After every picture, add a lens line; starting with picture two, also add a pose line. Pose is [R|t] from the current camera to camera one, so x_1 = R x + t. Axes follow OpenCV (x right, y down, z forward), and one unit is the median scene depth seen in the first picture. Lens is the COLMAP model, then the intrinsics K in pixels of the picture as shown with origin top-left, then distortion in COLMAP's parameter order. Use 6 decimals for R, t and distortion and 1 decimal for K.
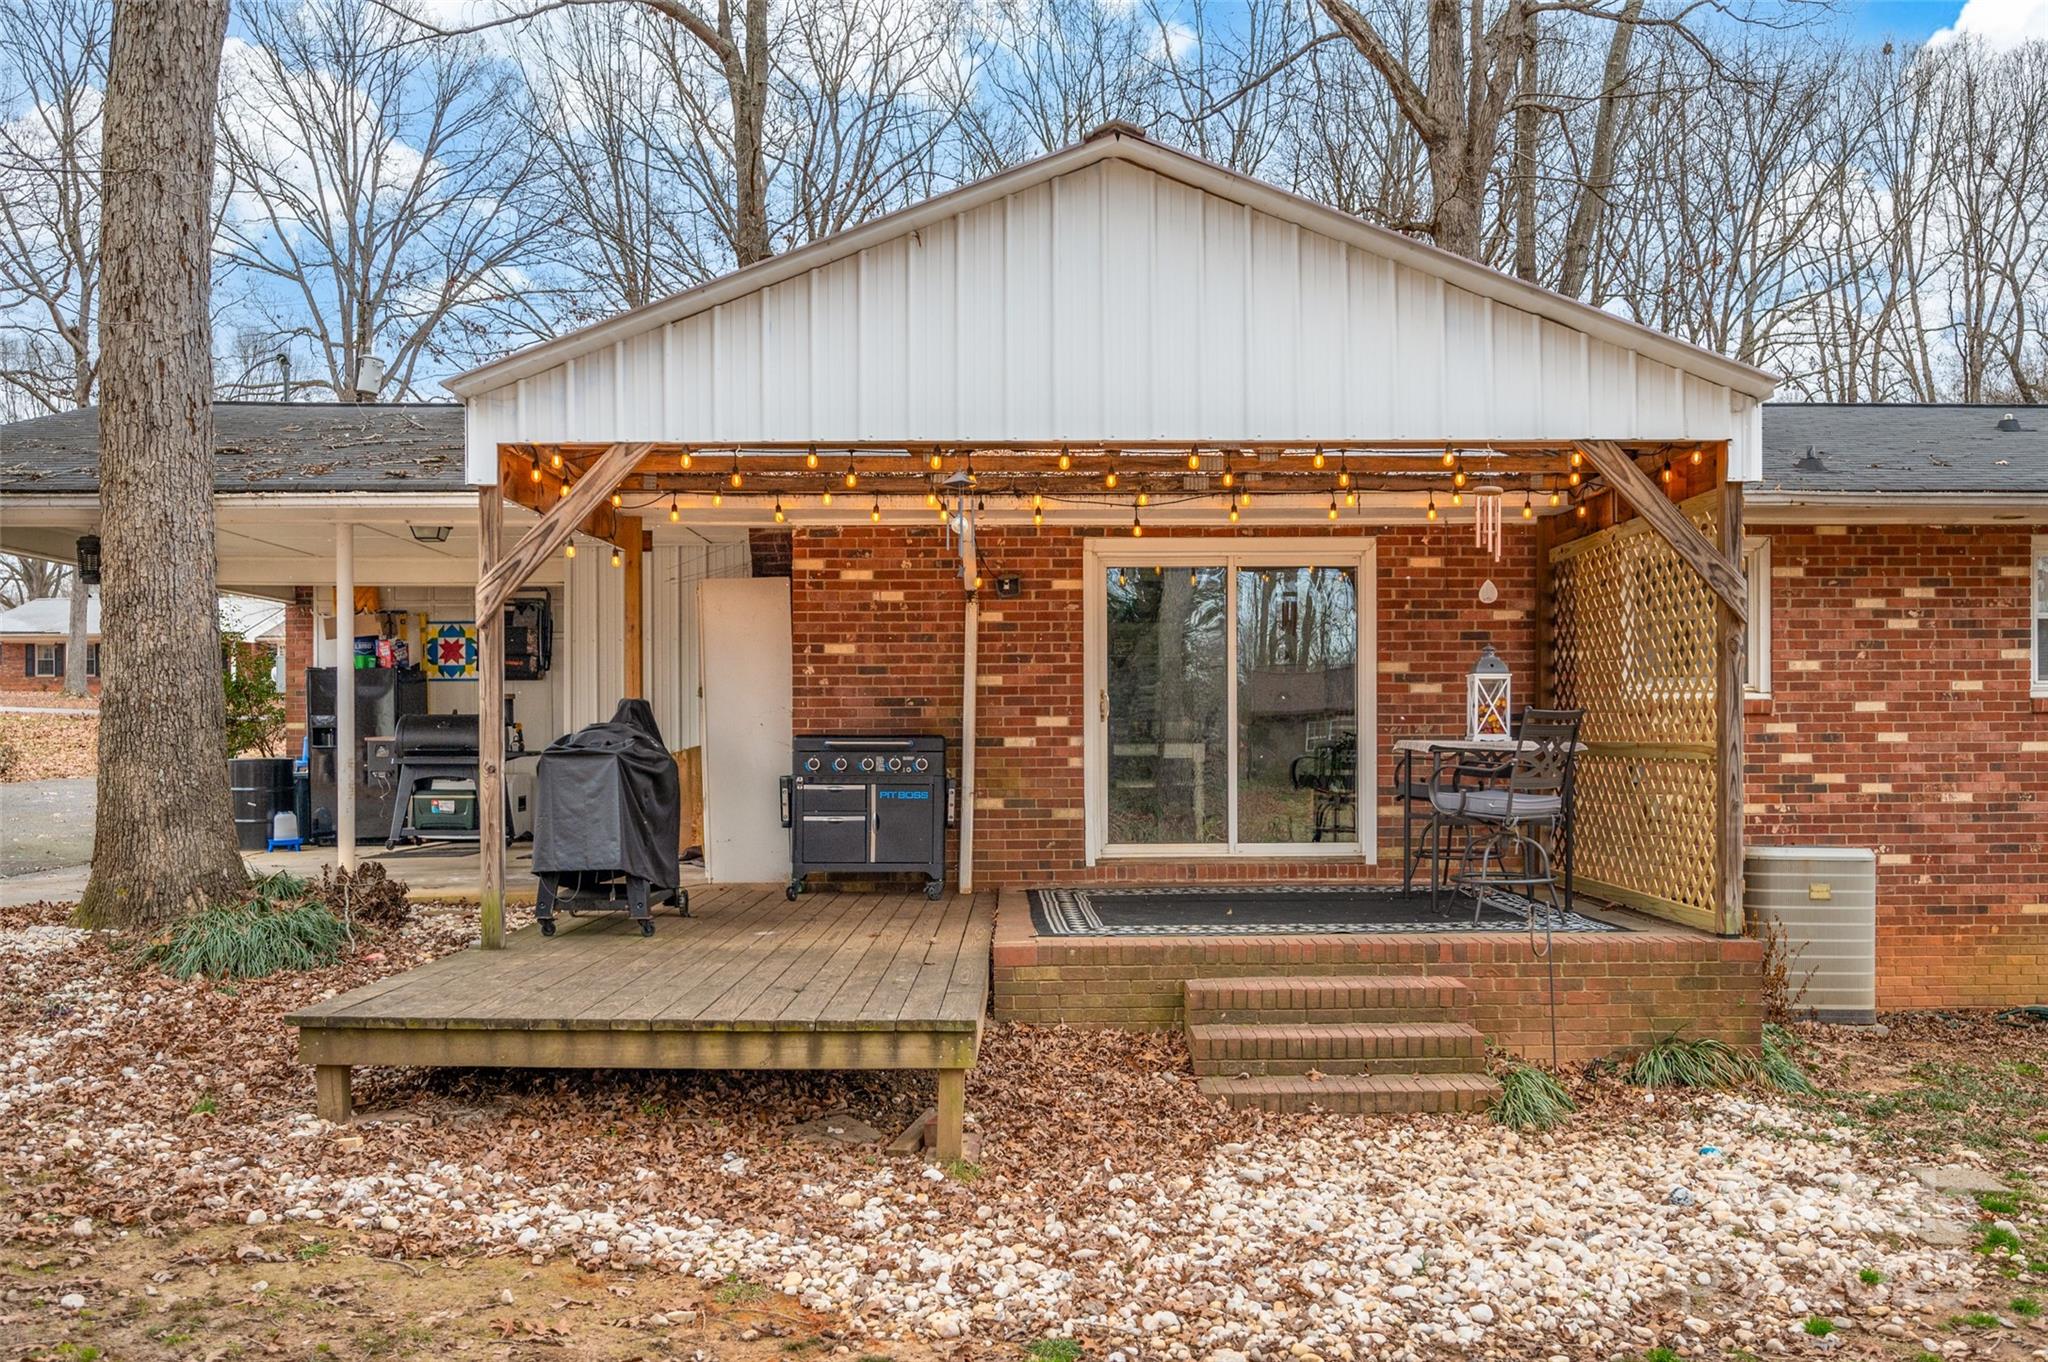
lens RADIAL K [[1585.4, 0, 1025.5], [0, 1585.4, 687.1], [0, 0, 1]] dist [0.001495, 0.000721]
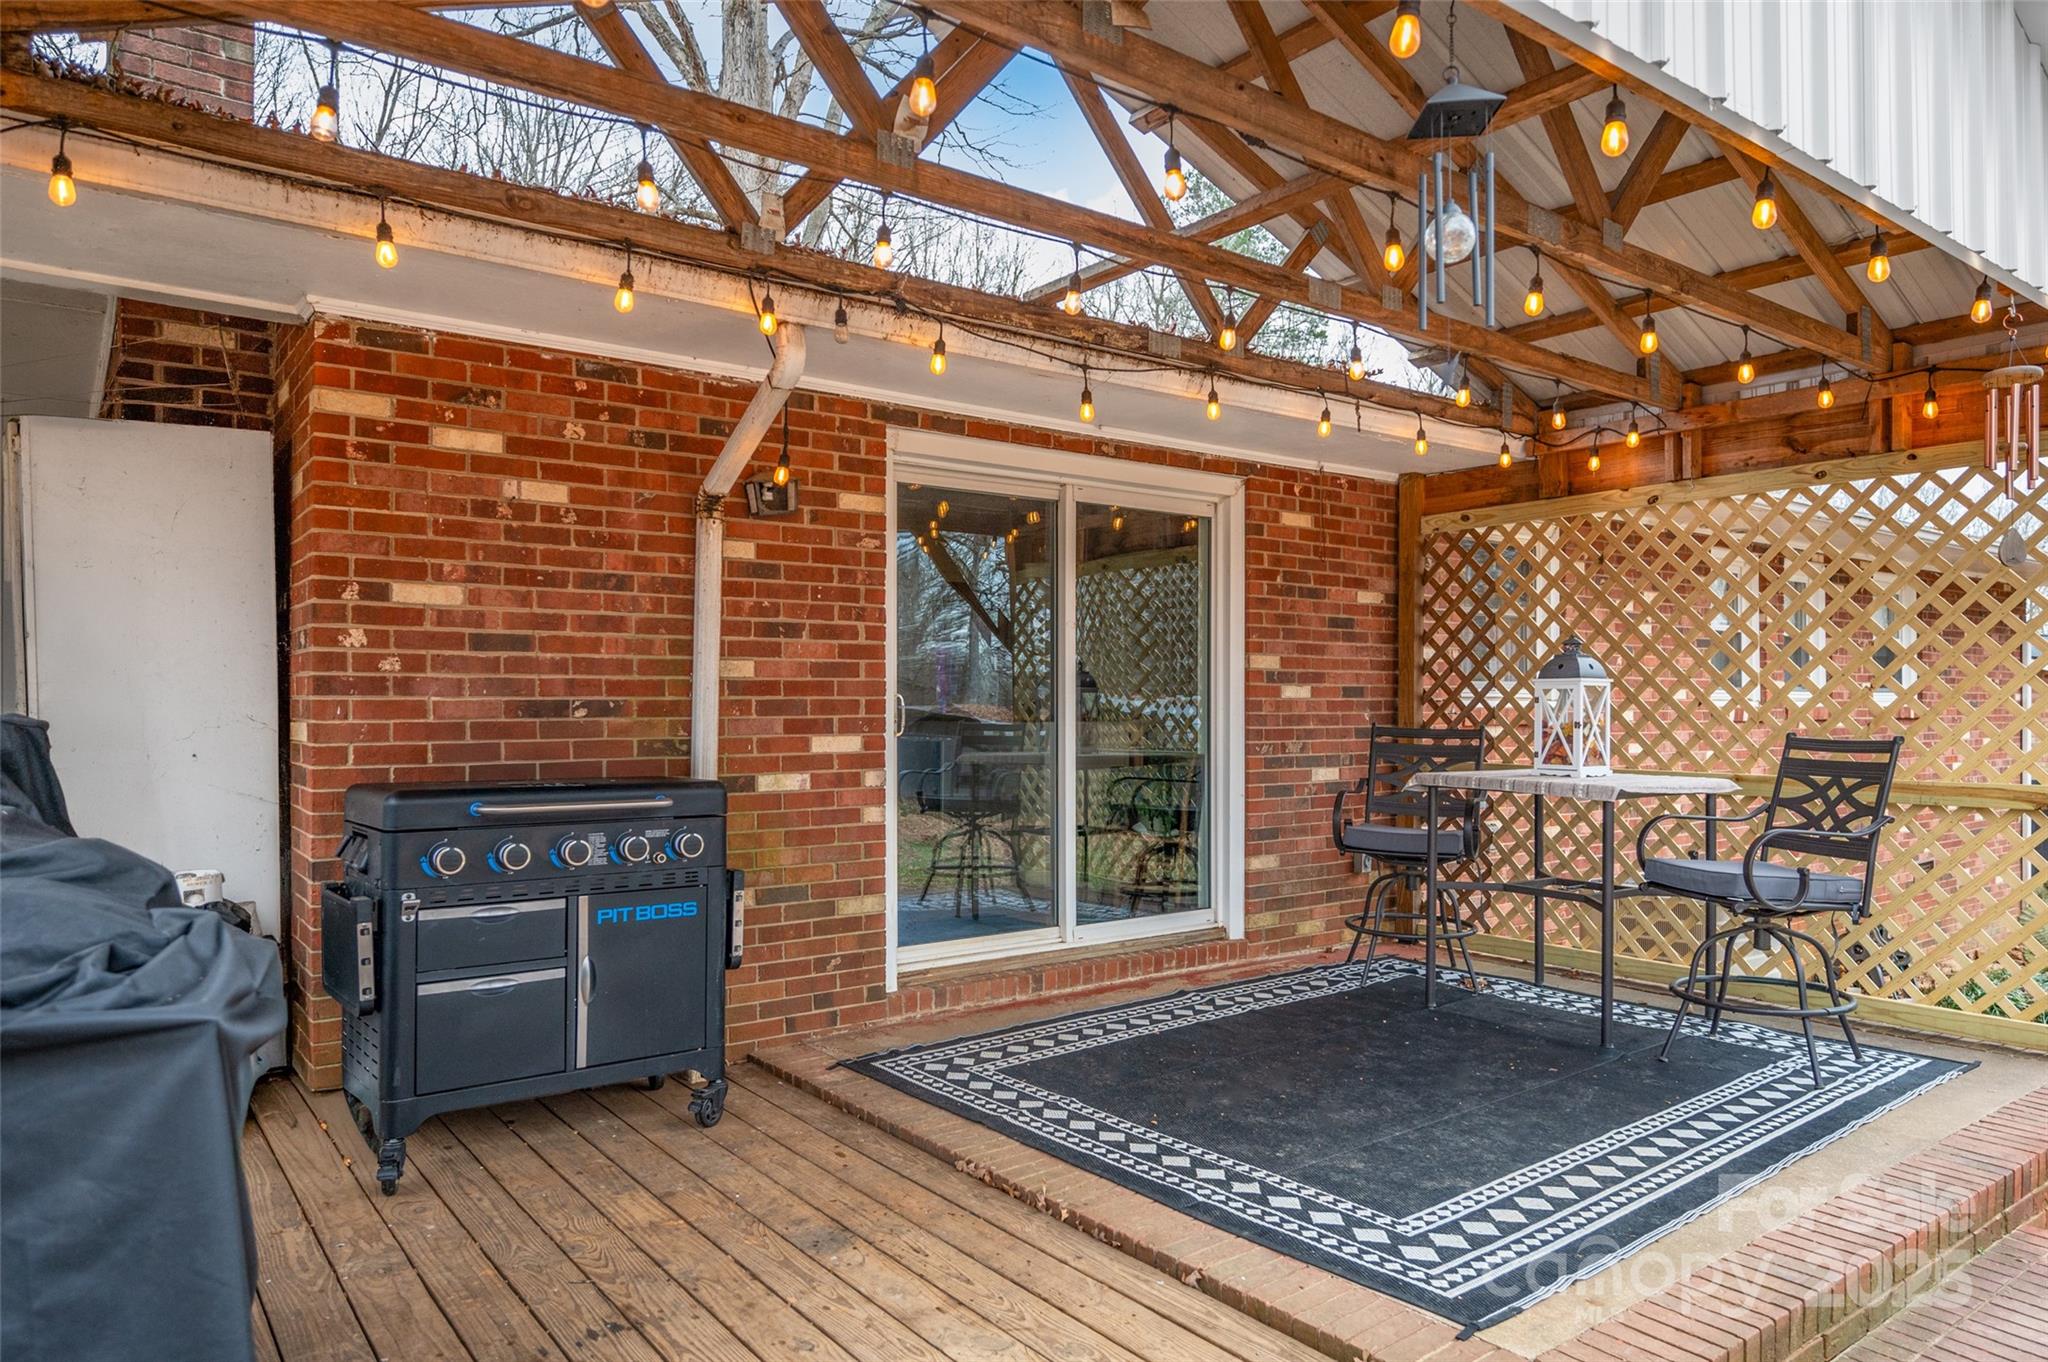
lens RADIAL K [[1290.0, 0, 1021.9], [0, 1290.0, 681.1], [0, 0, 1]] dist [0.001817, 0.000371]
pose [[0.801756, 0.014378, 0.597479, -0.204122], [-0.019198, 0.999814, 0.001703, -0.002620], [-0.597344, -0.012836, 0.801883, 0.594264]]
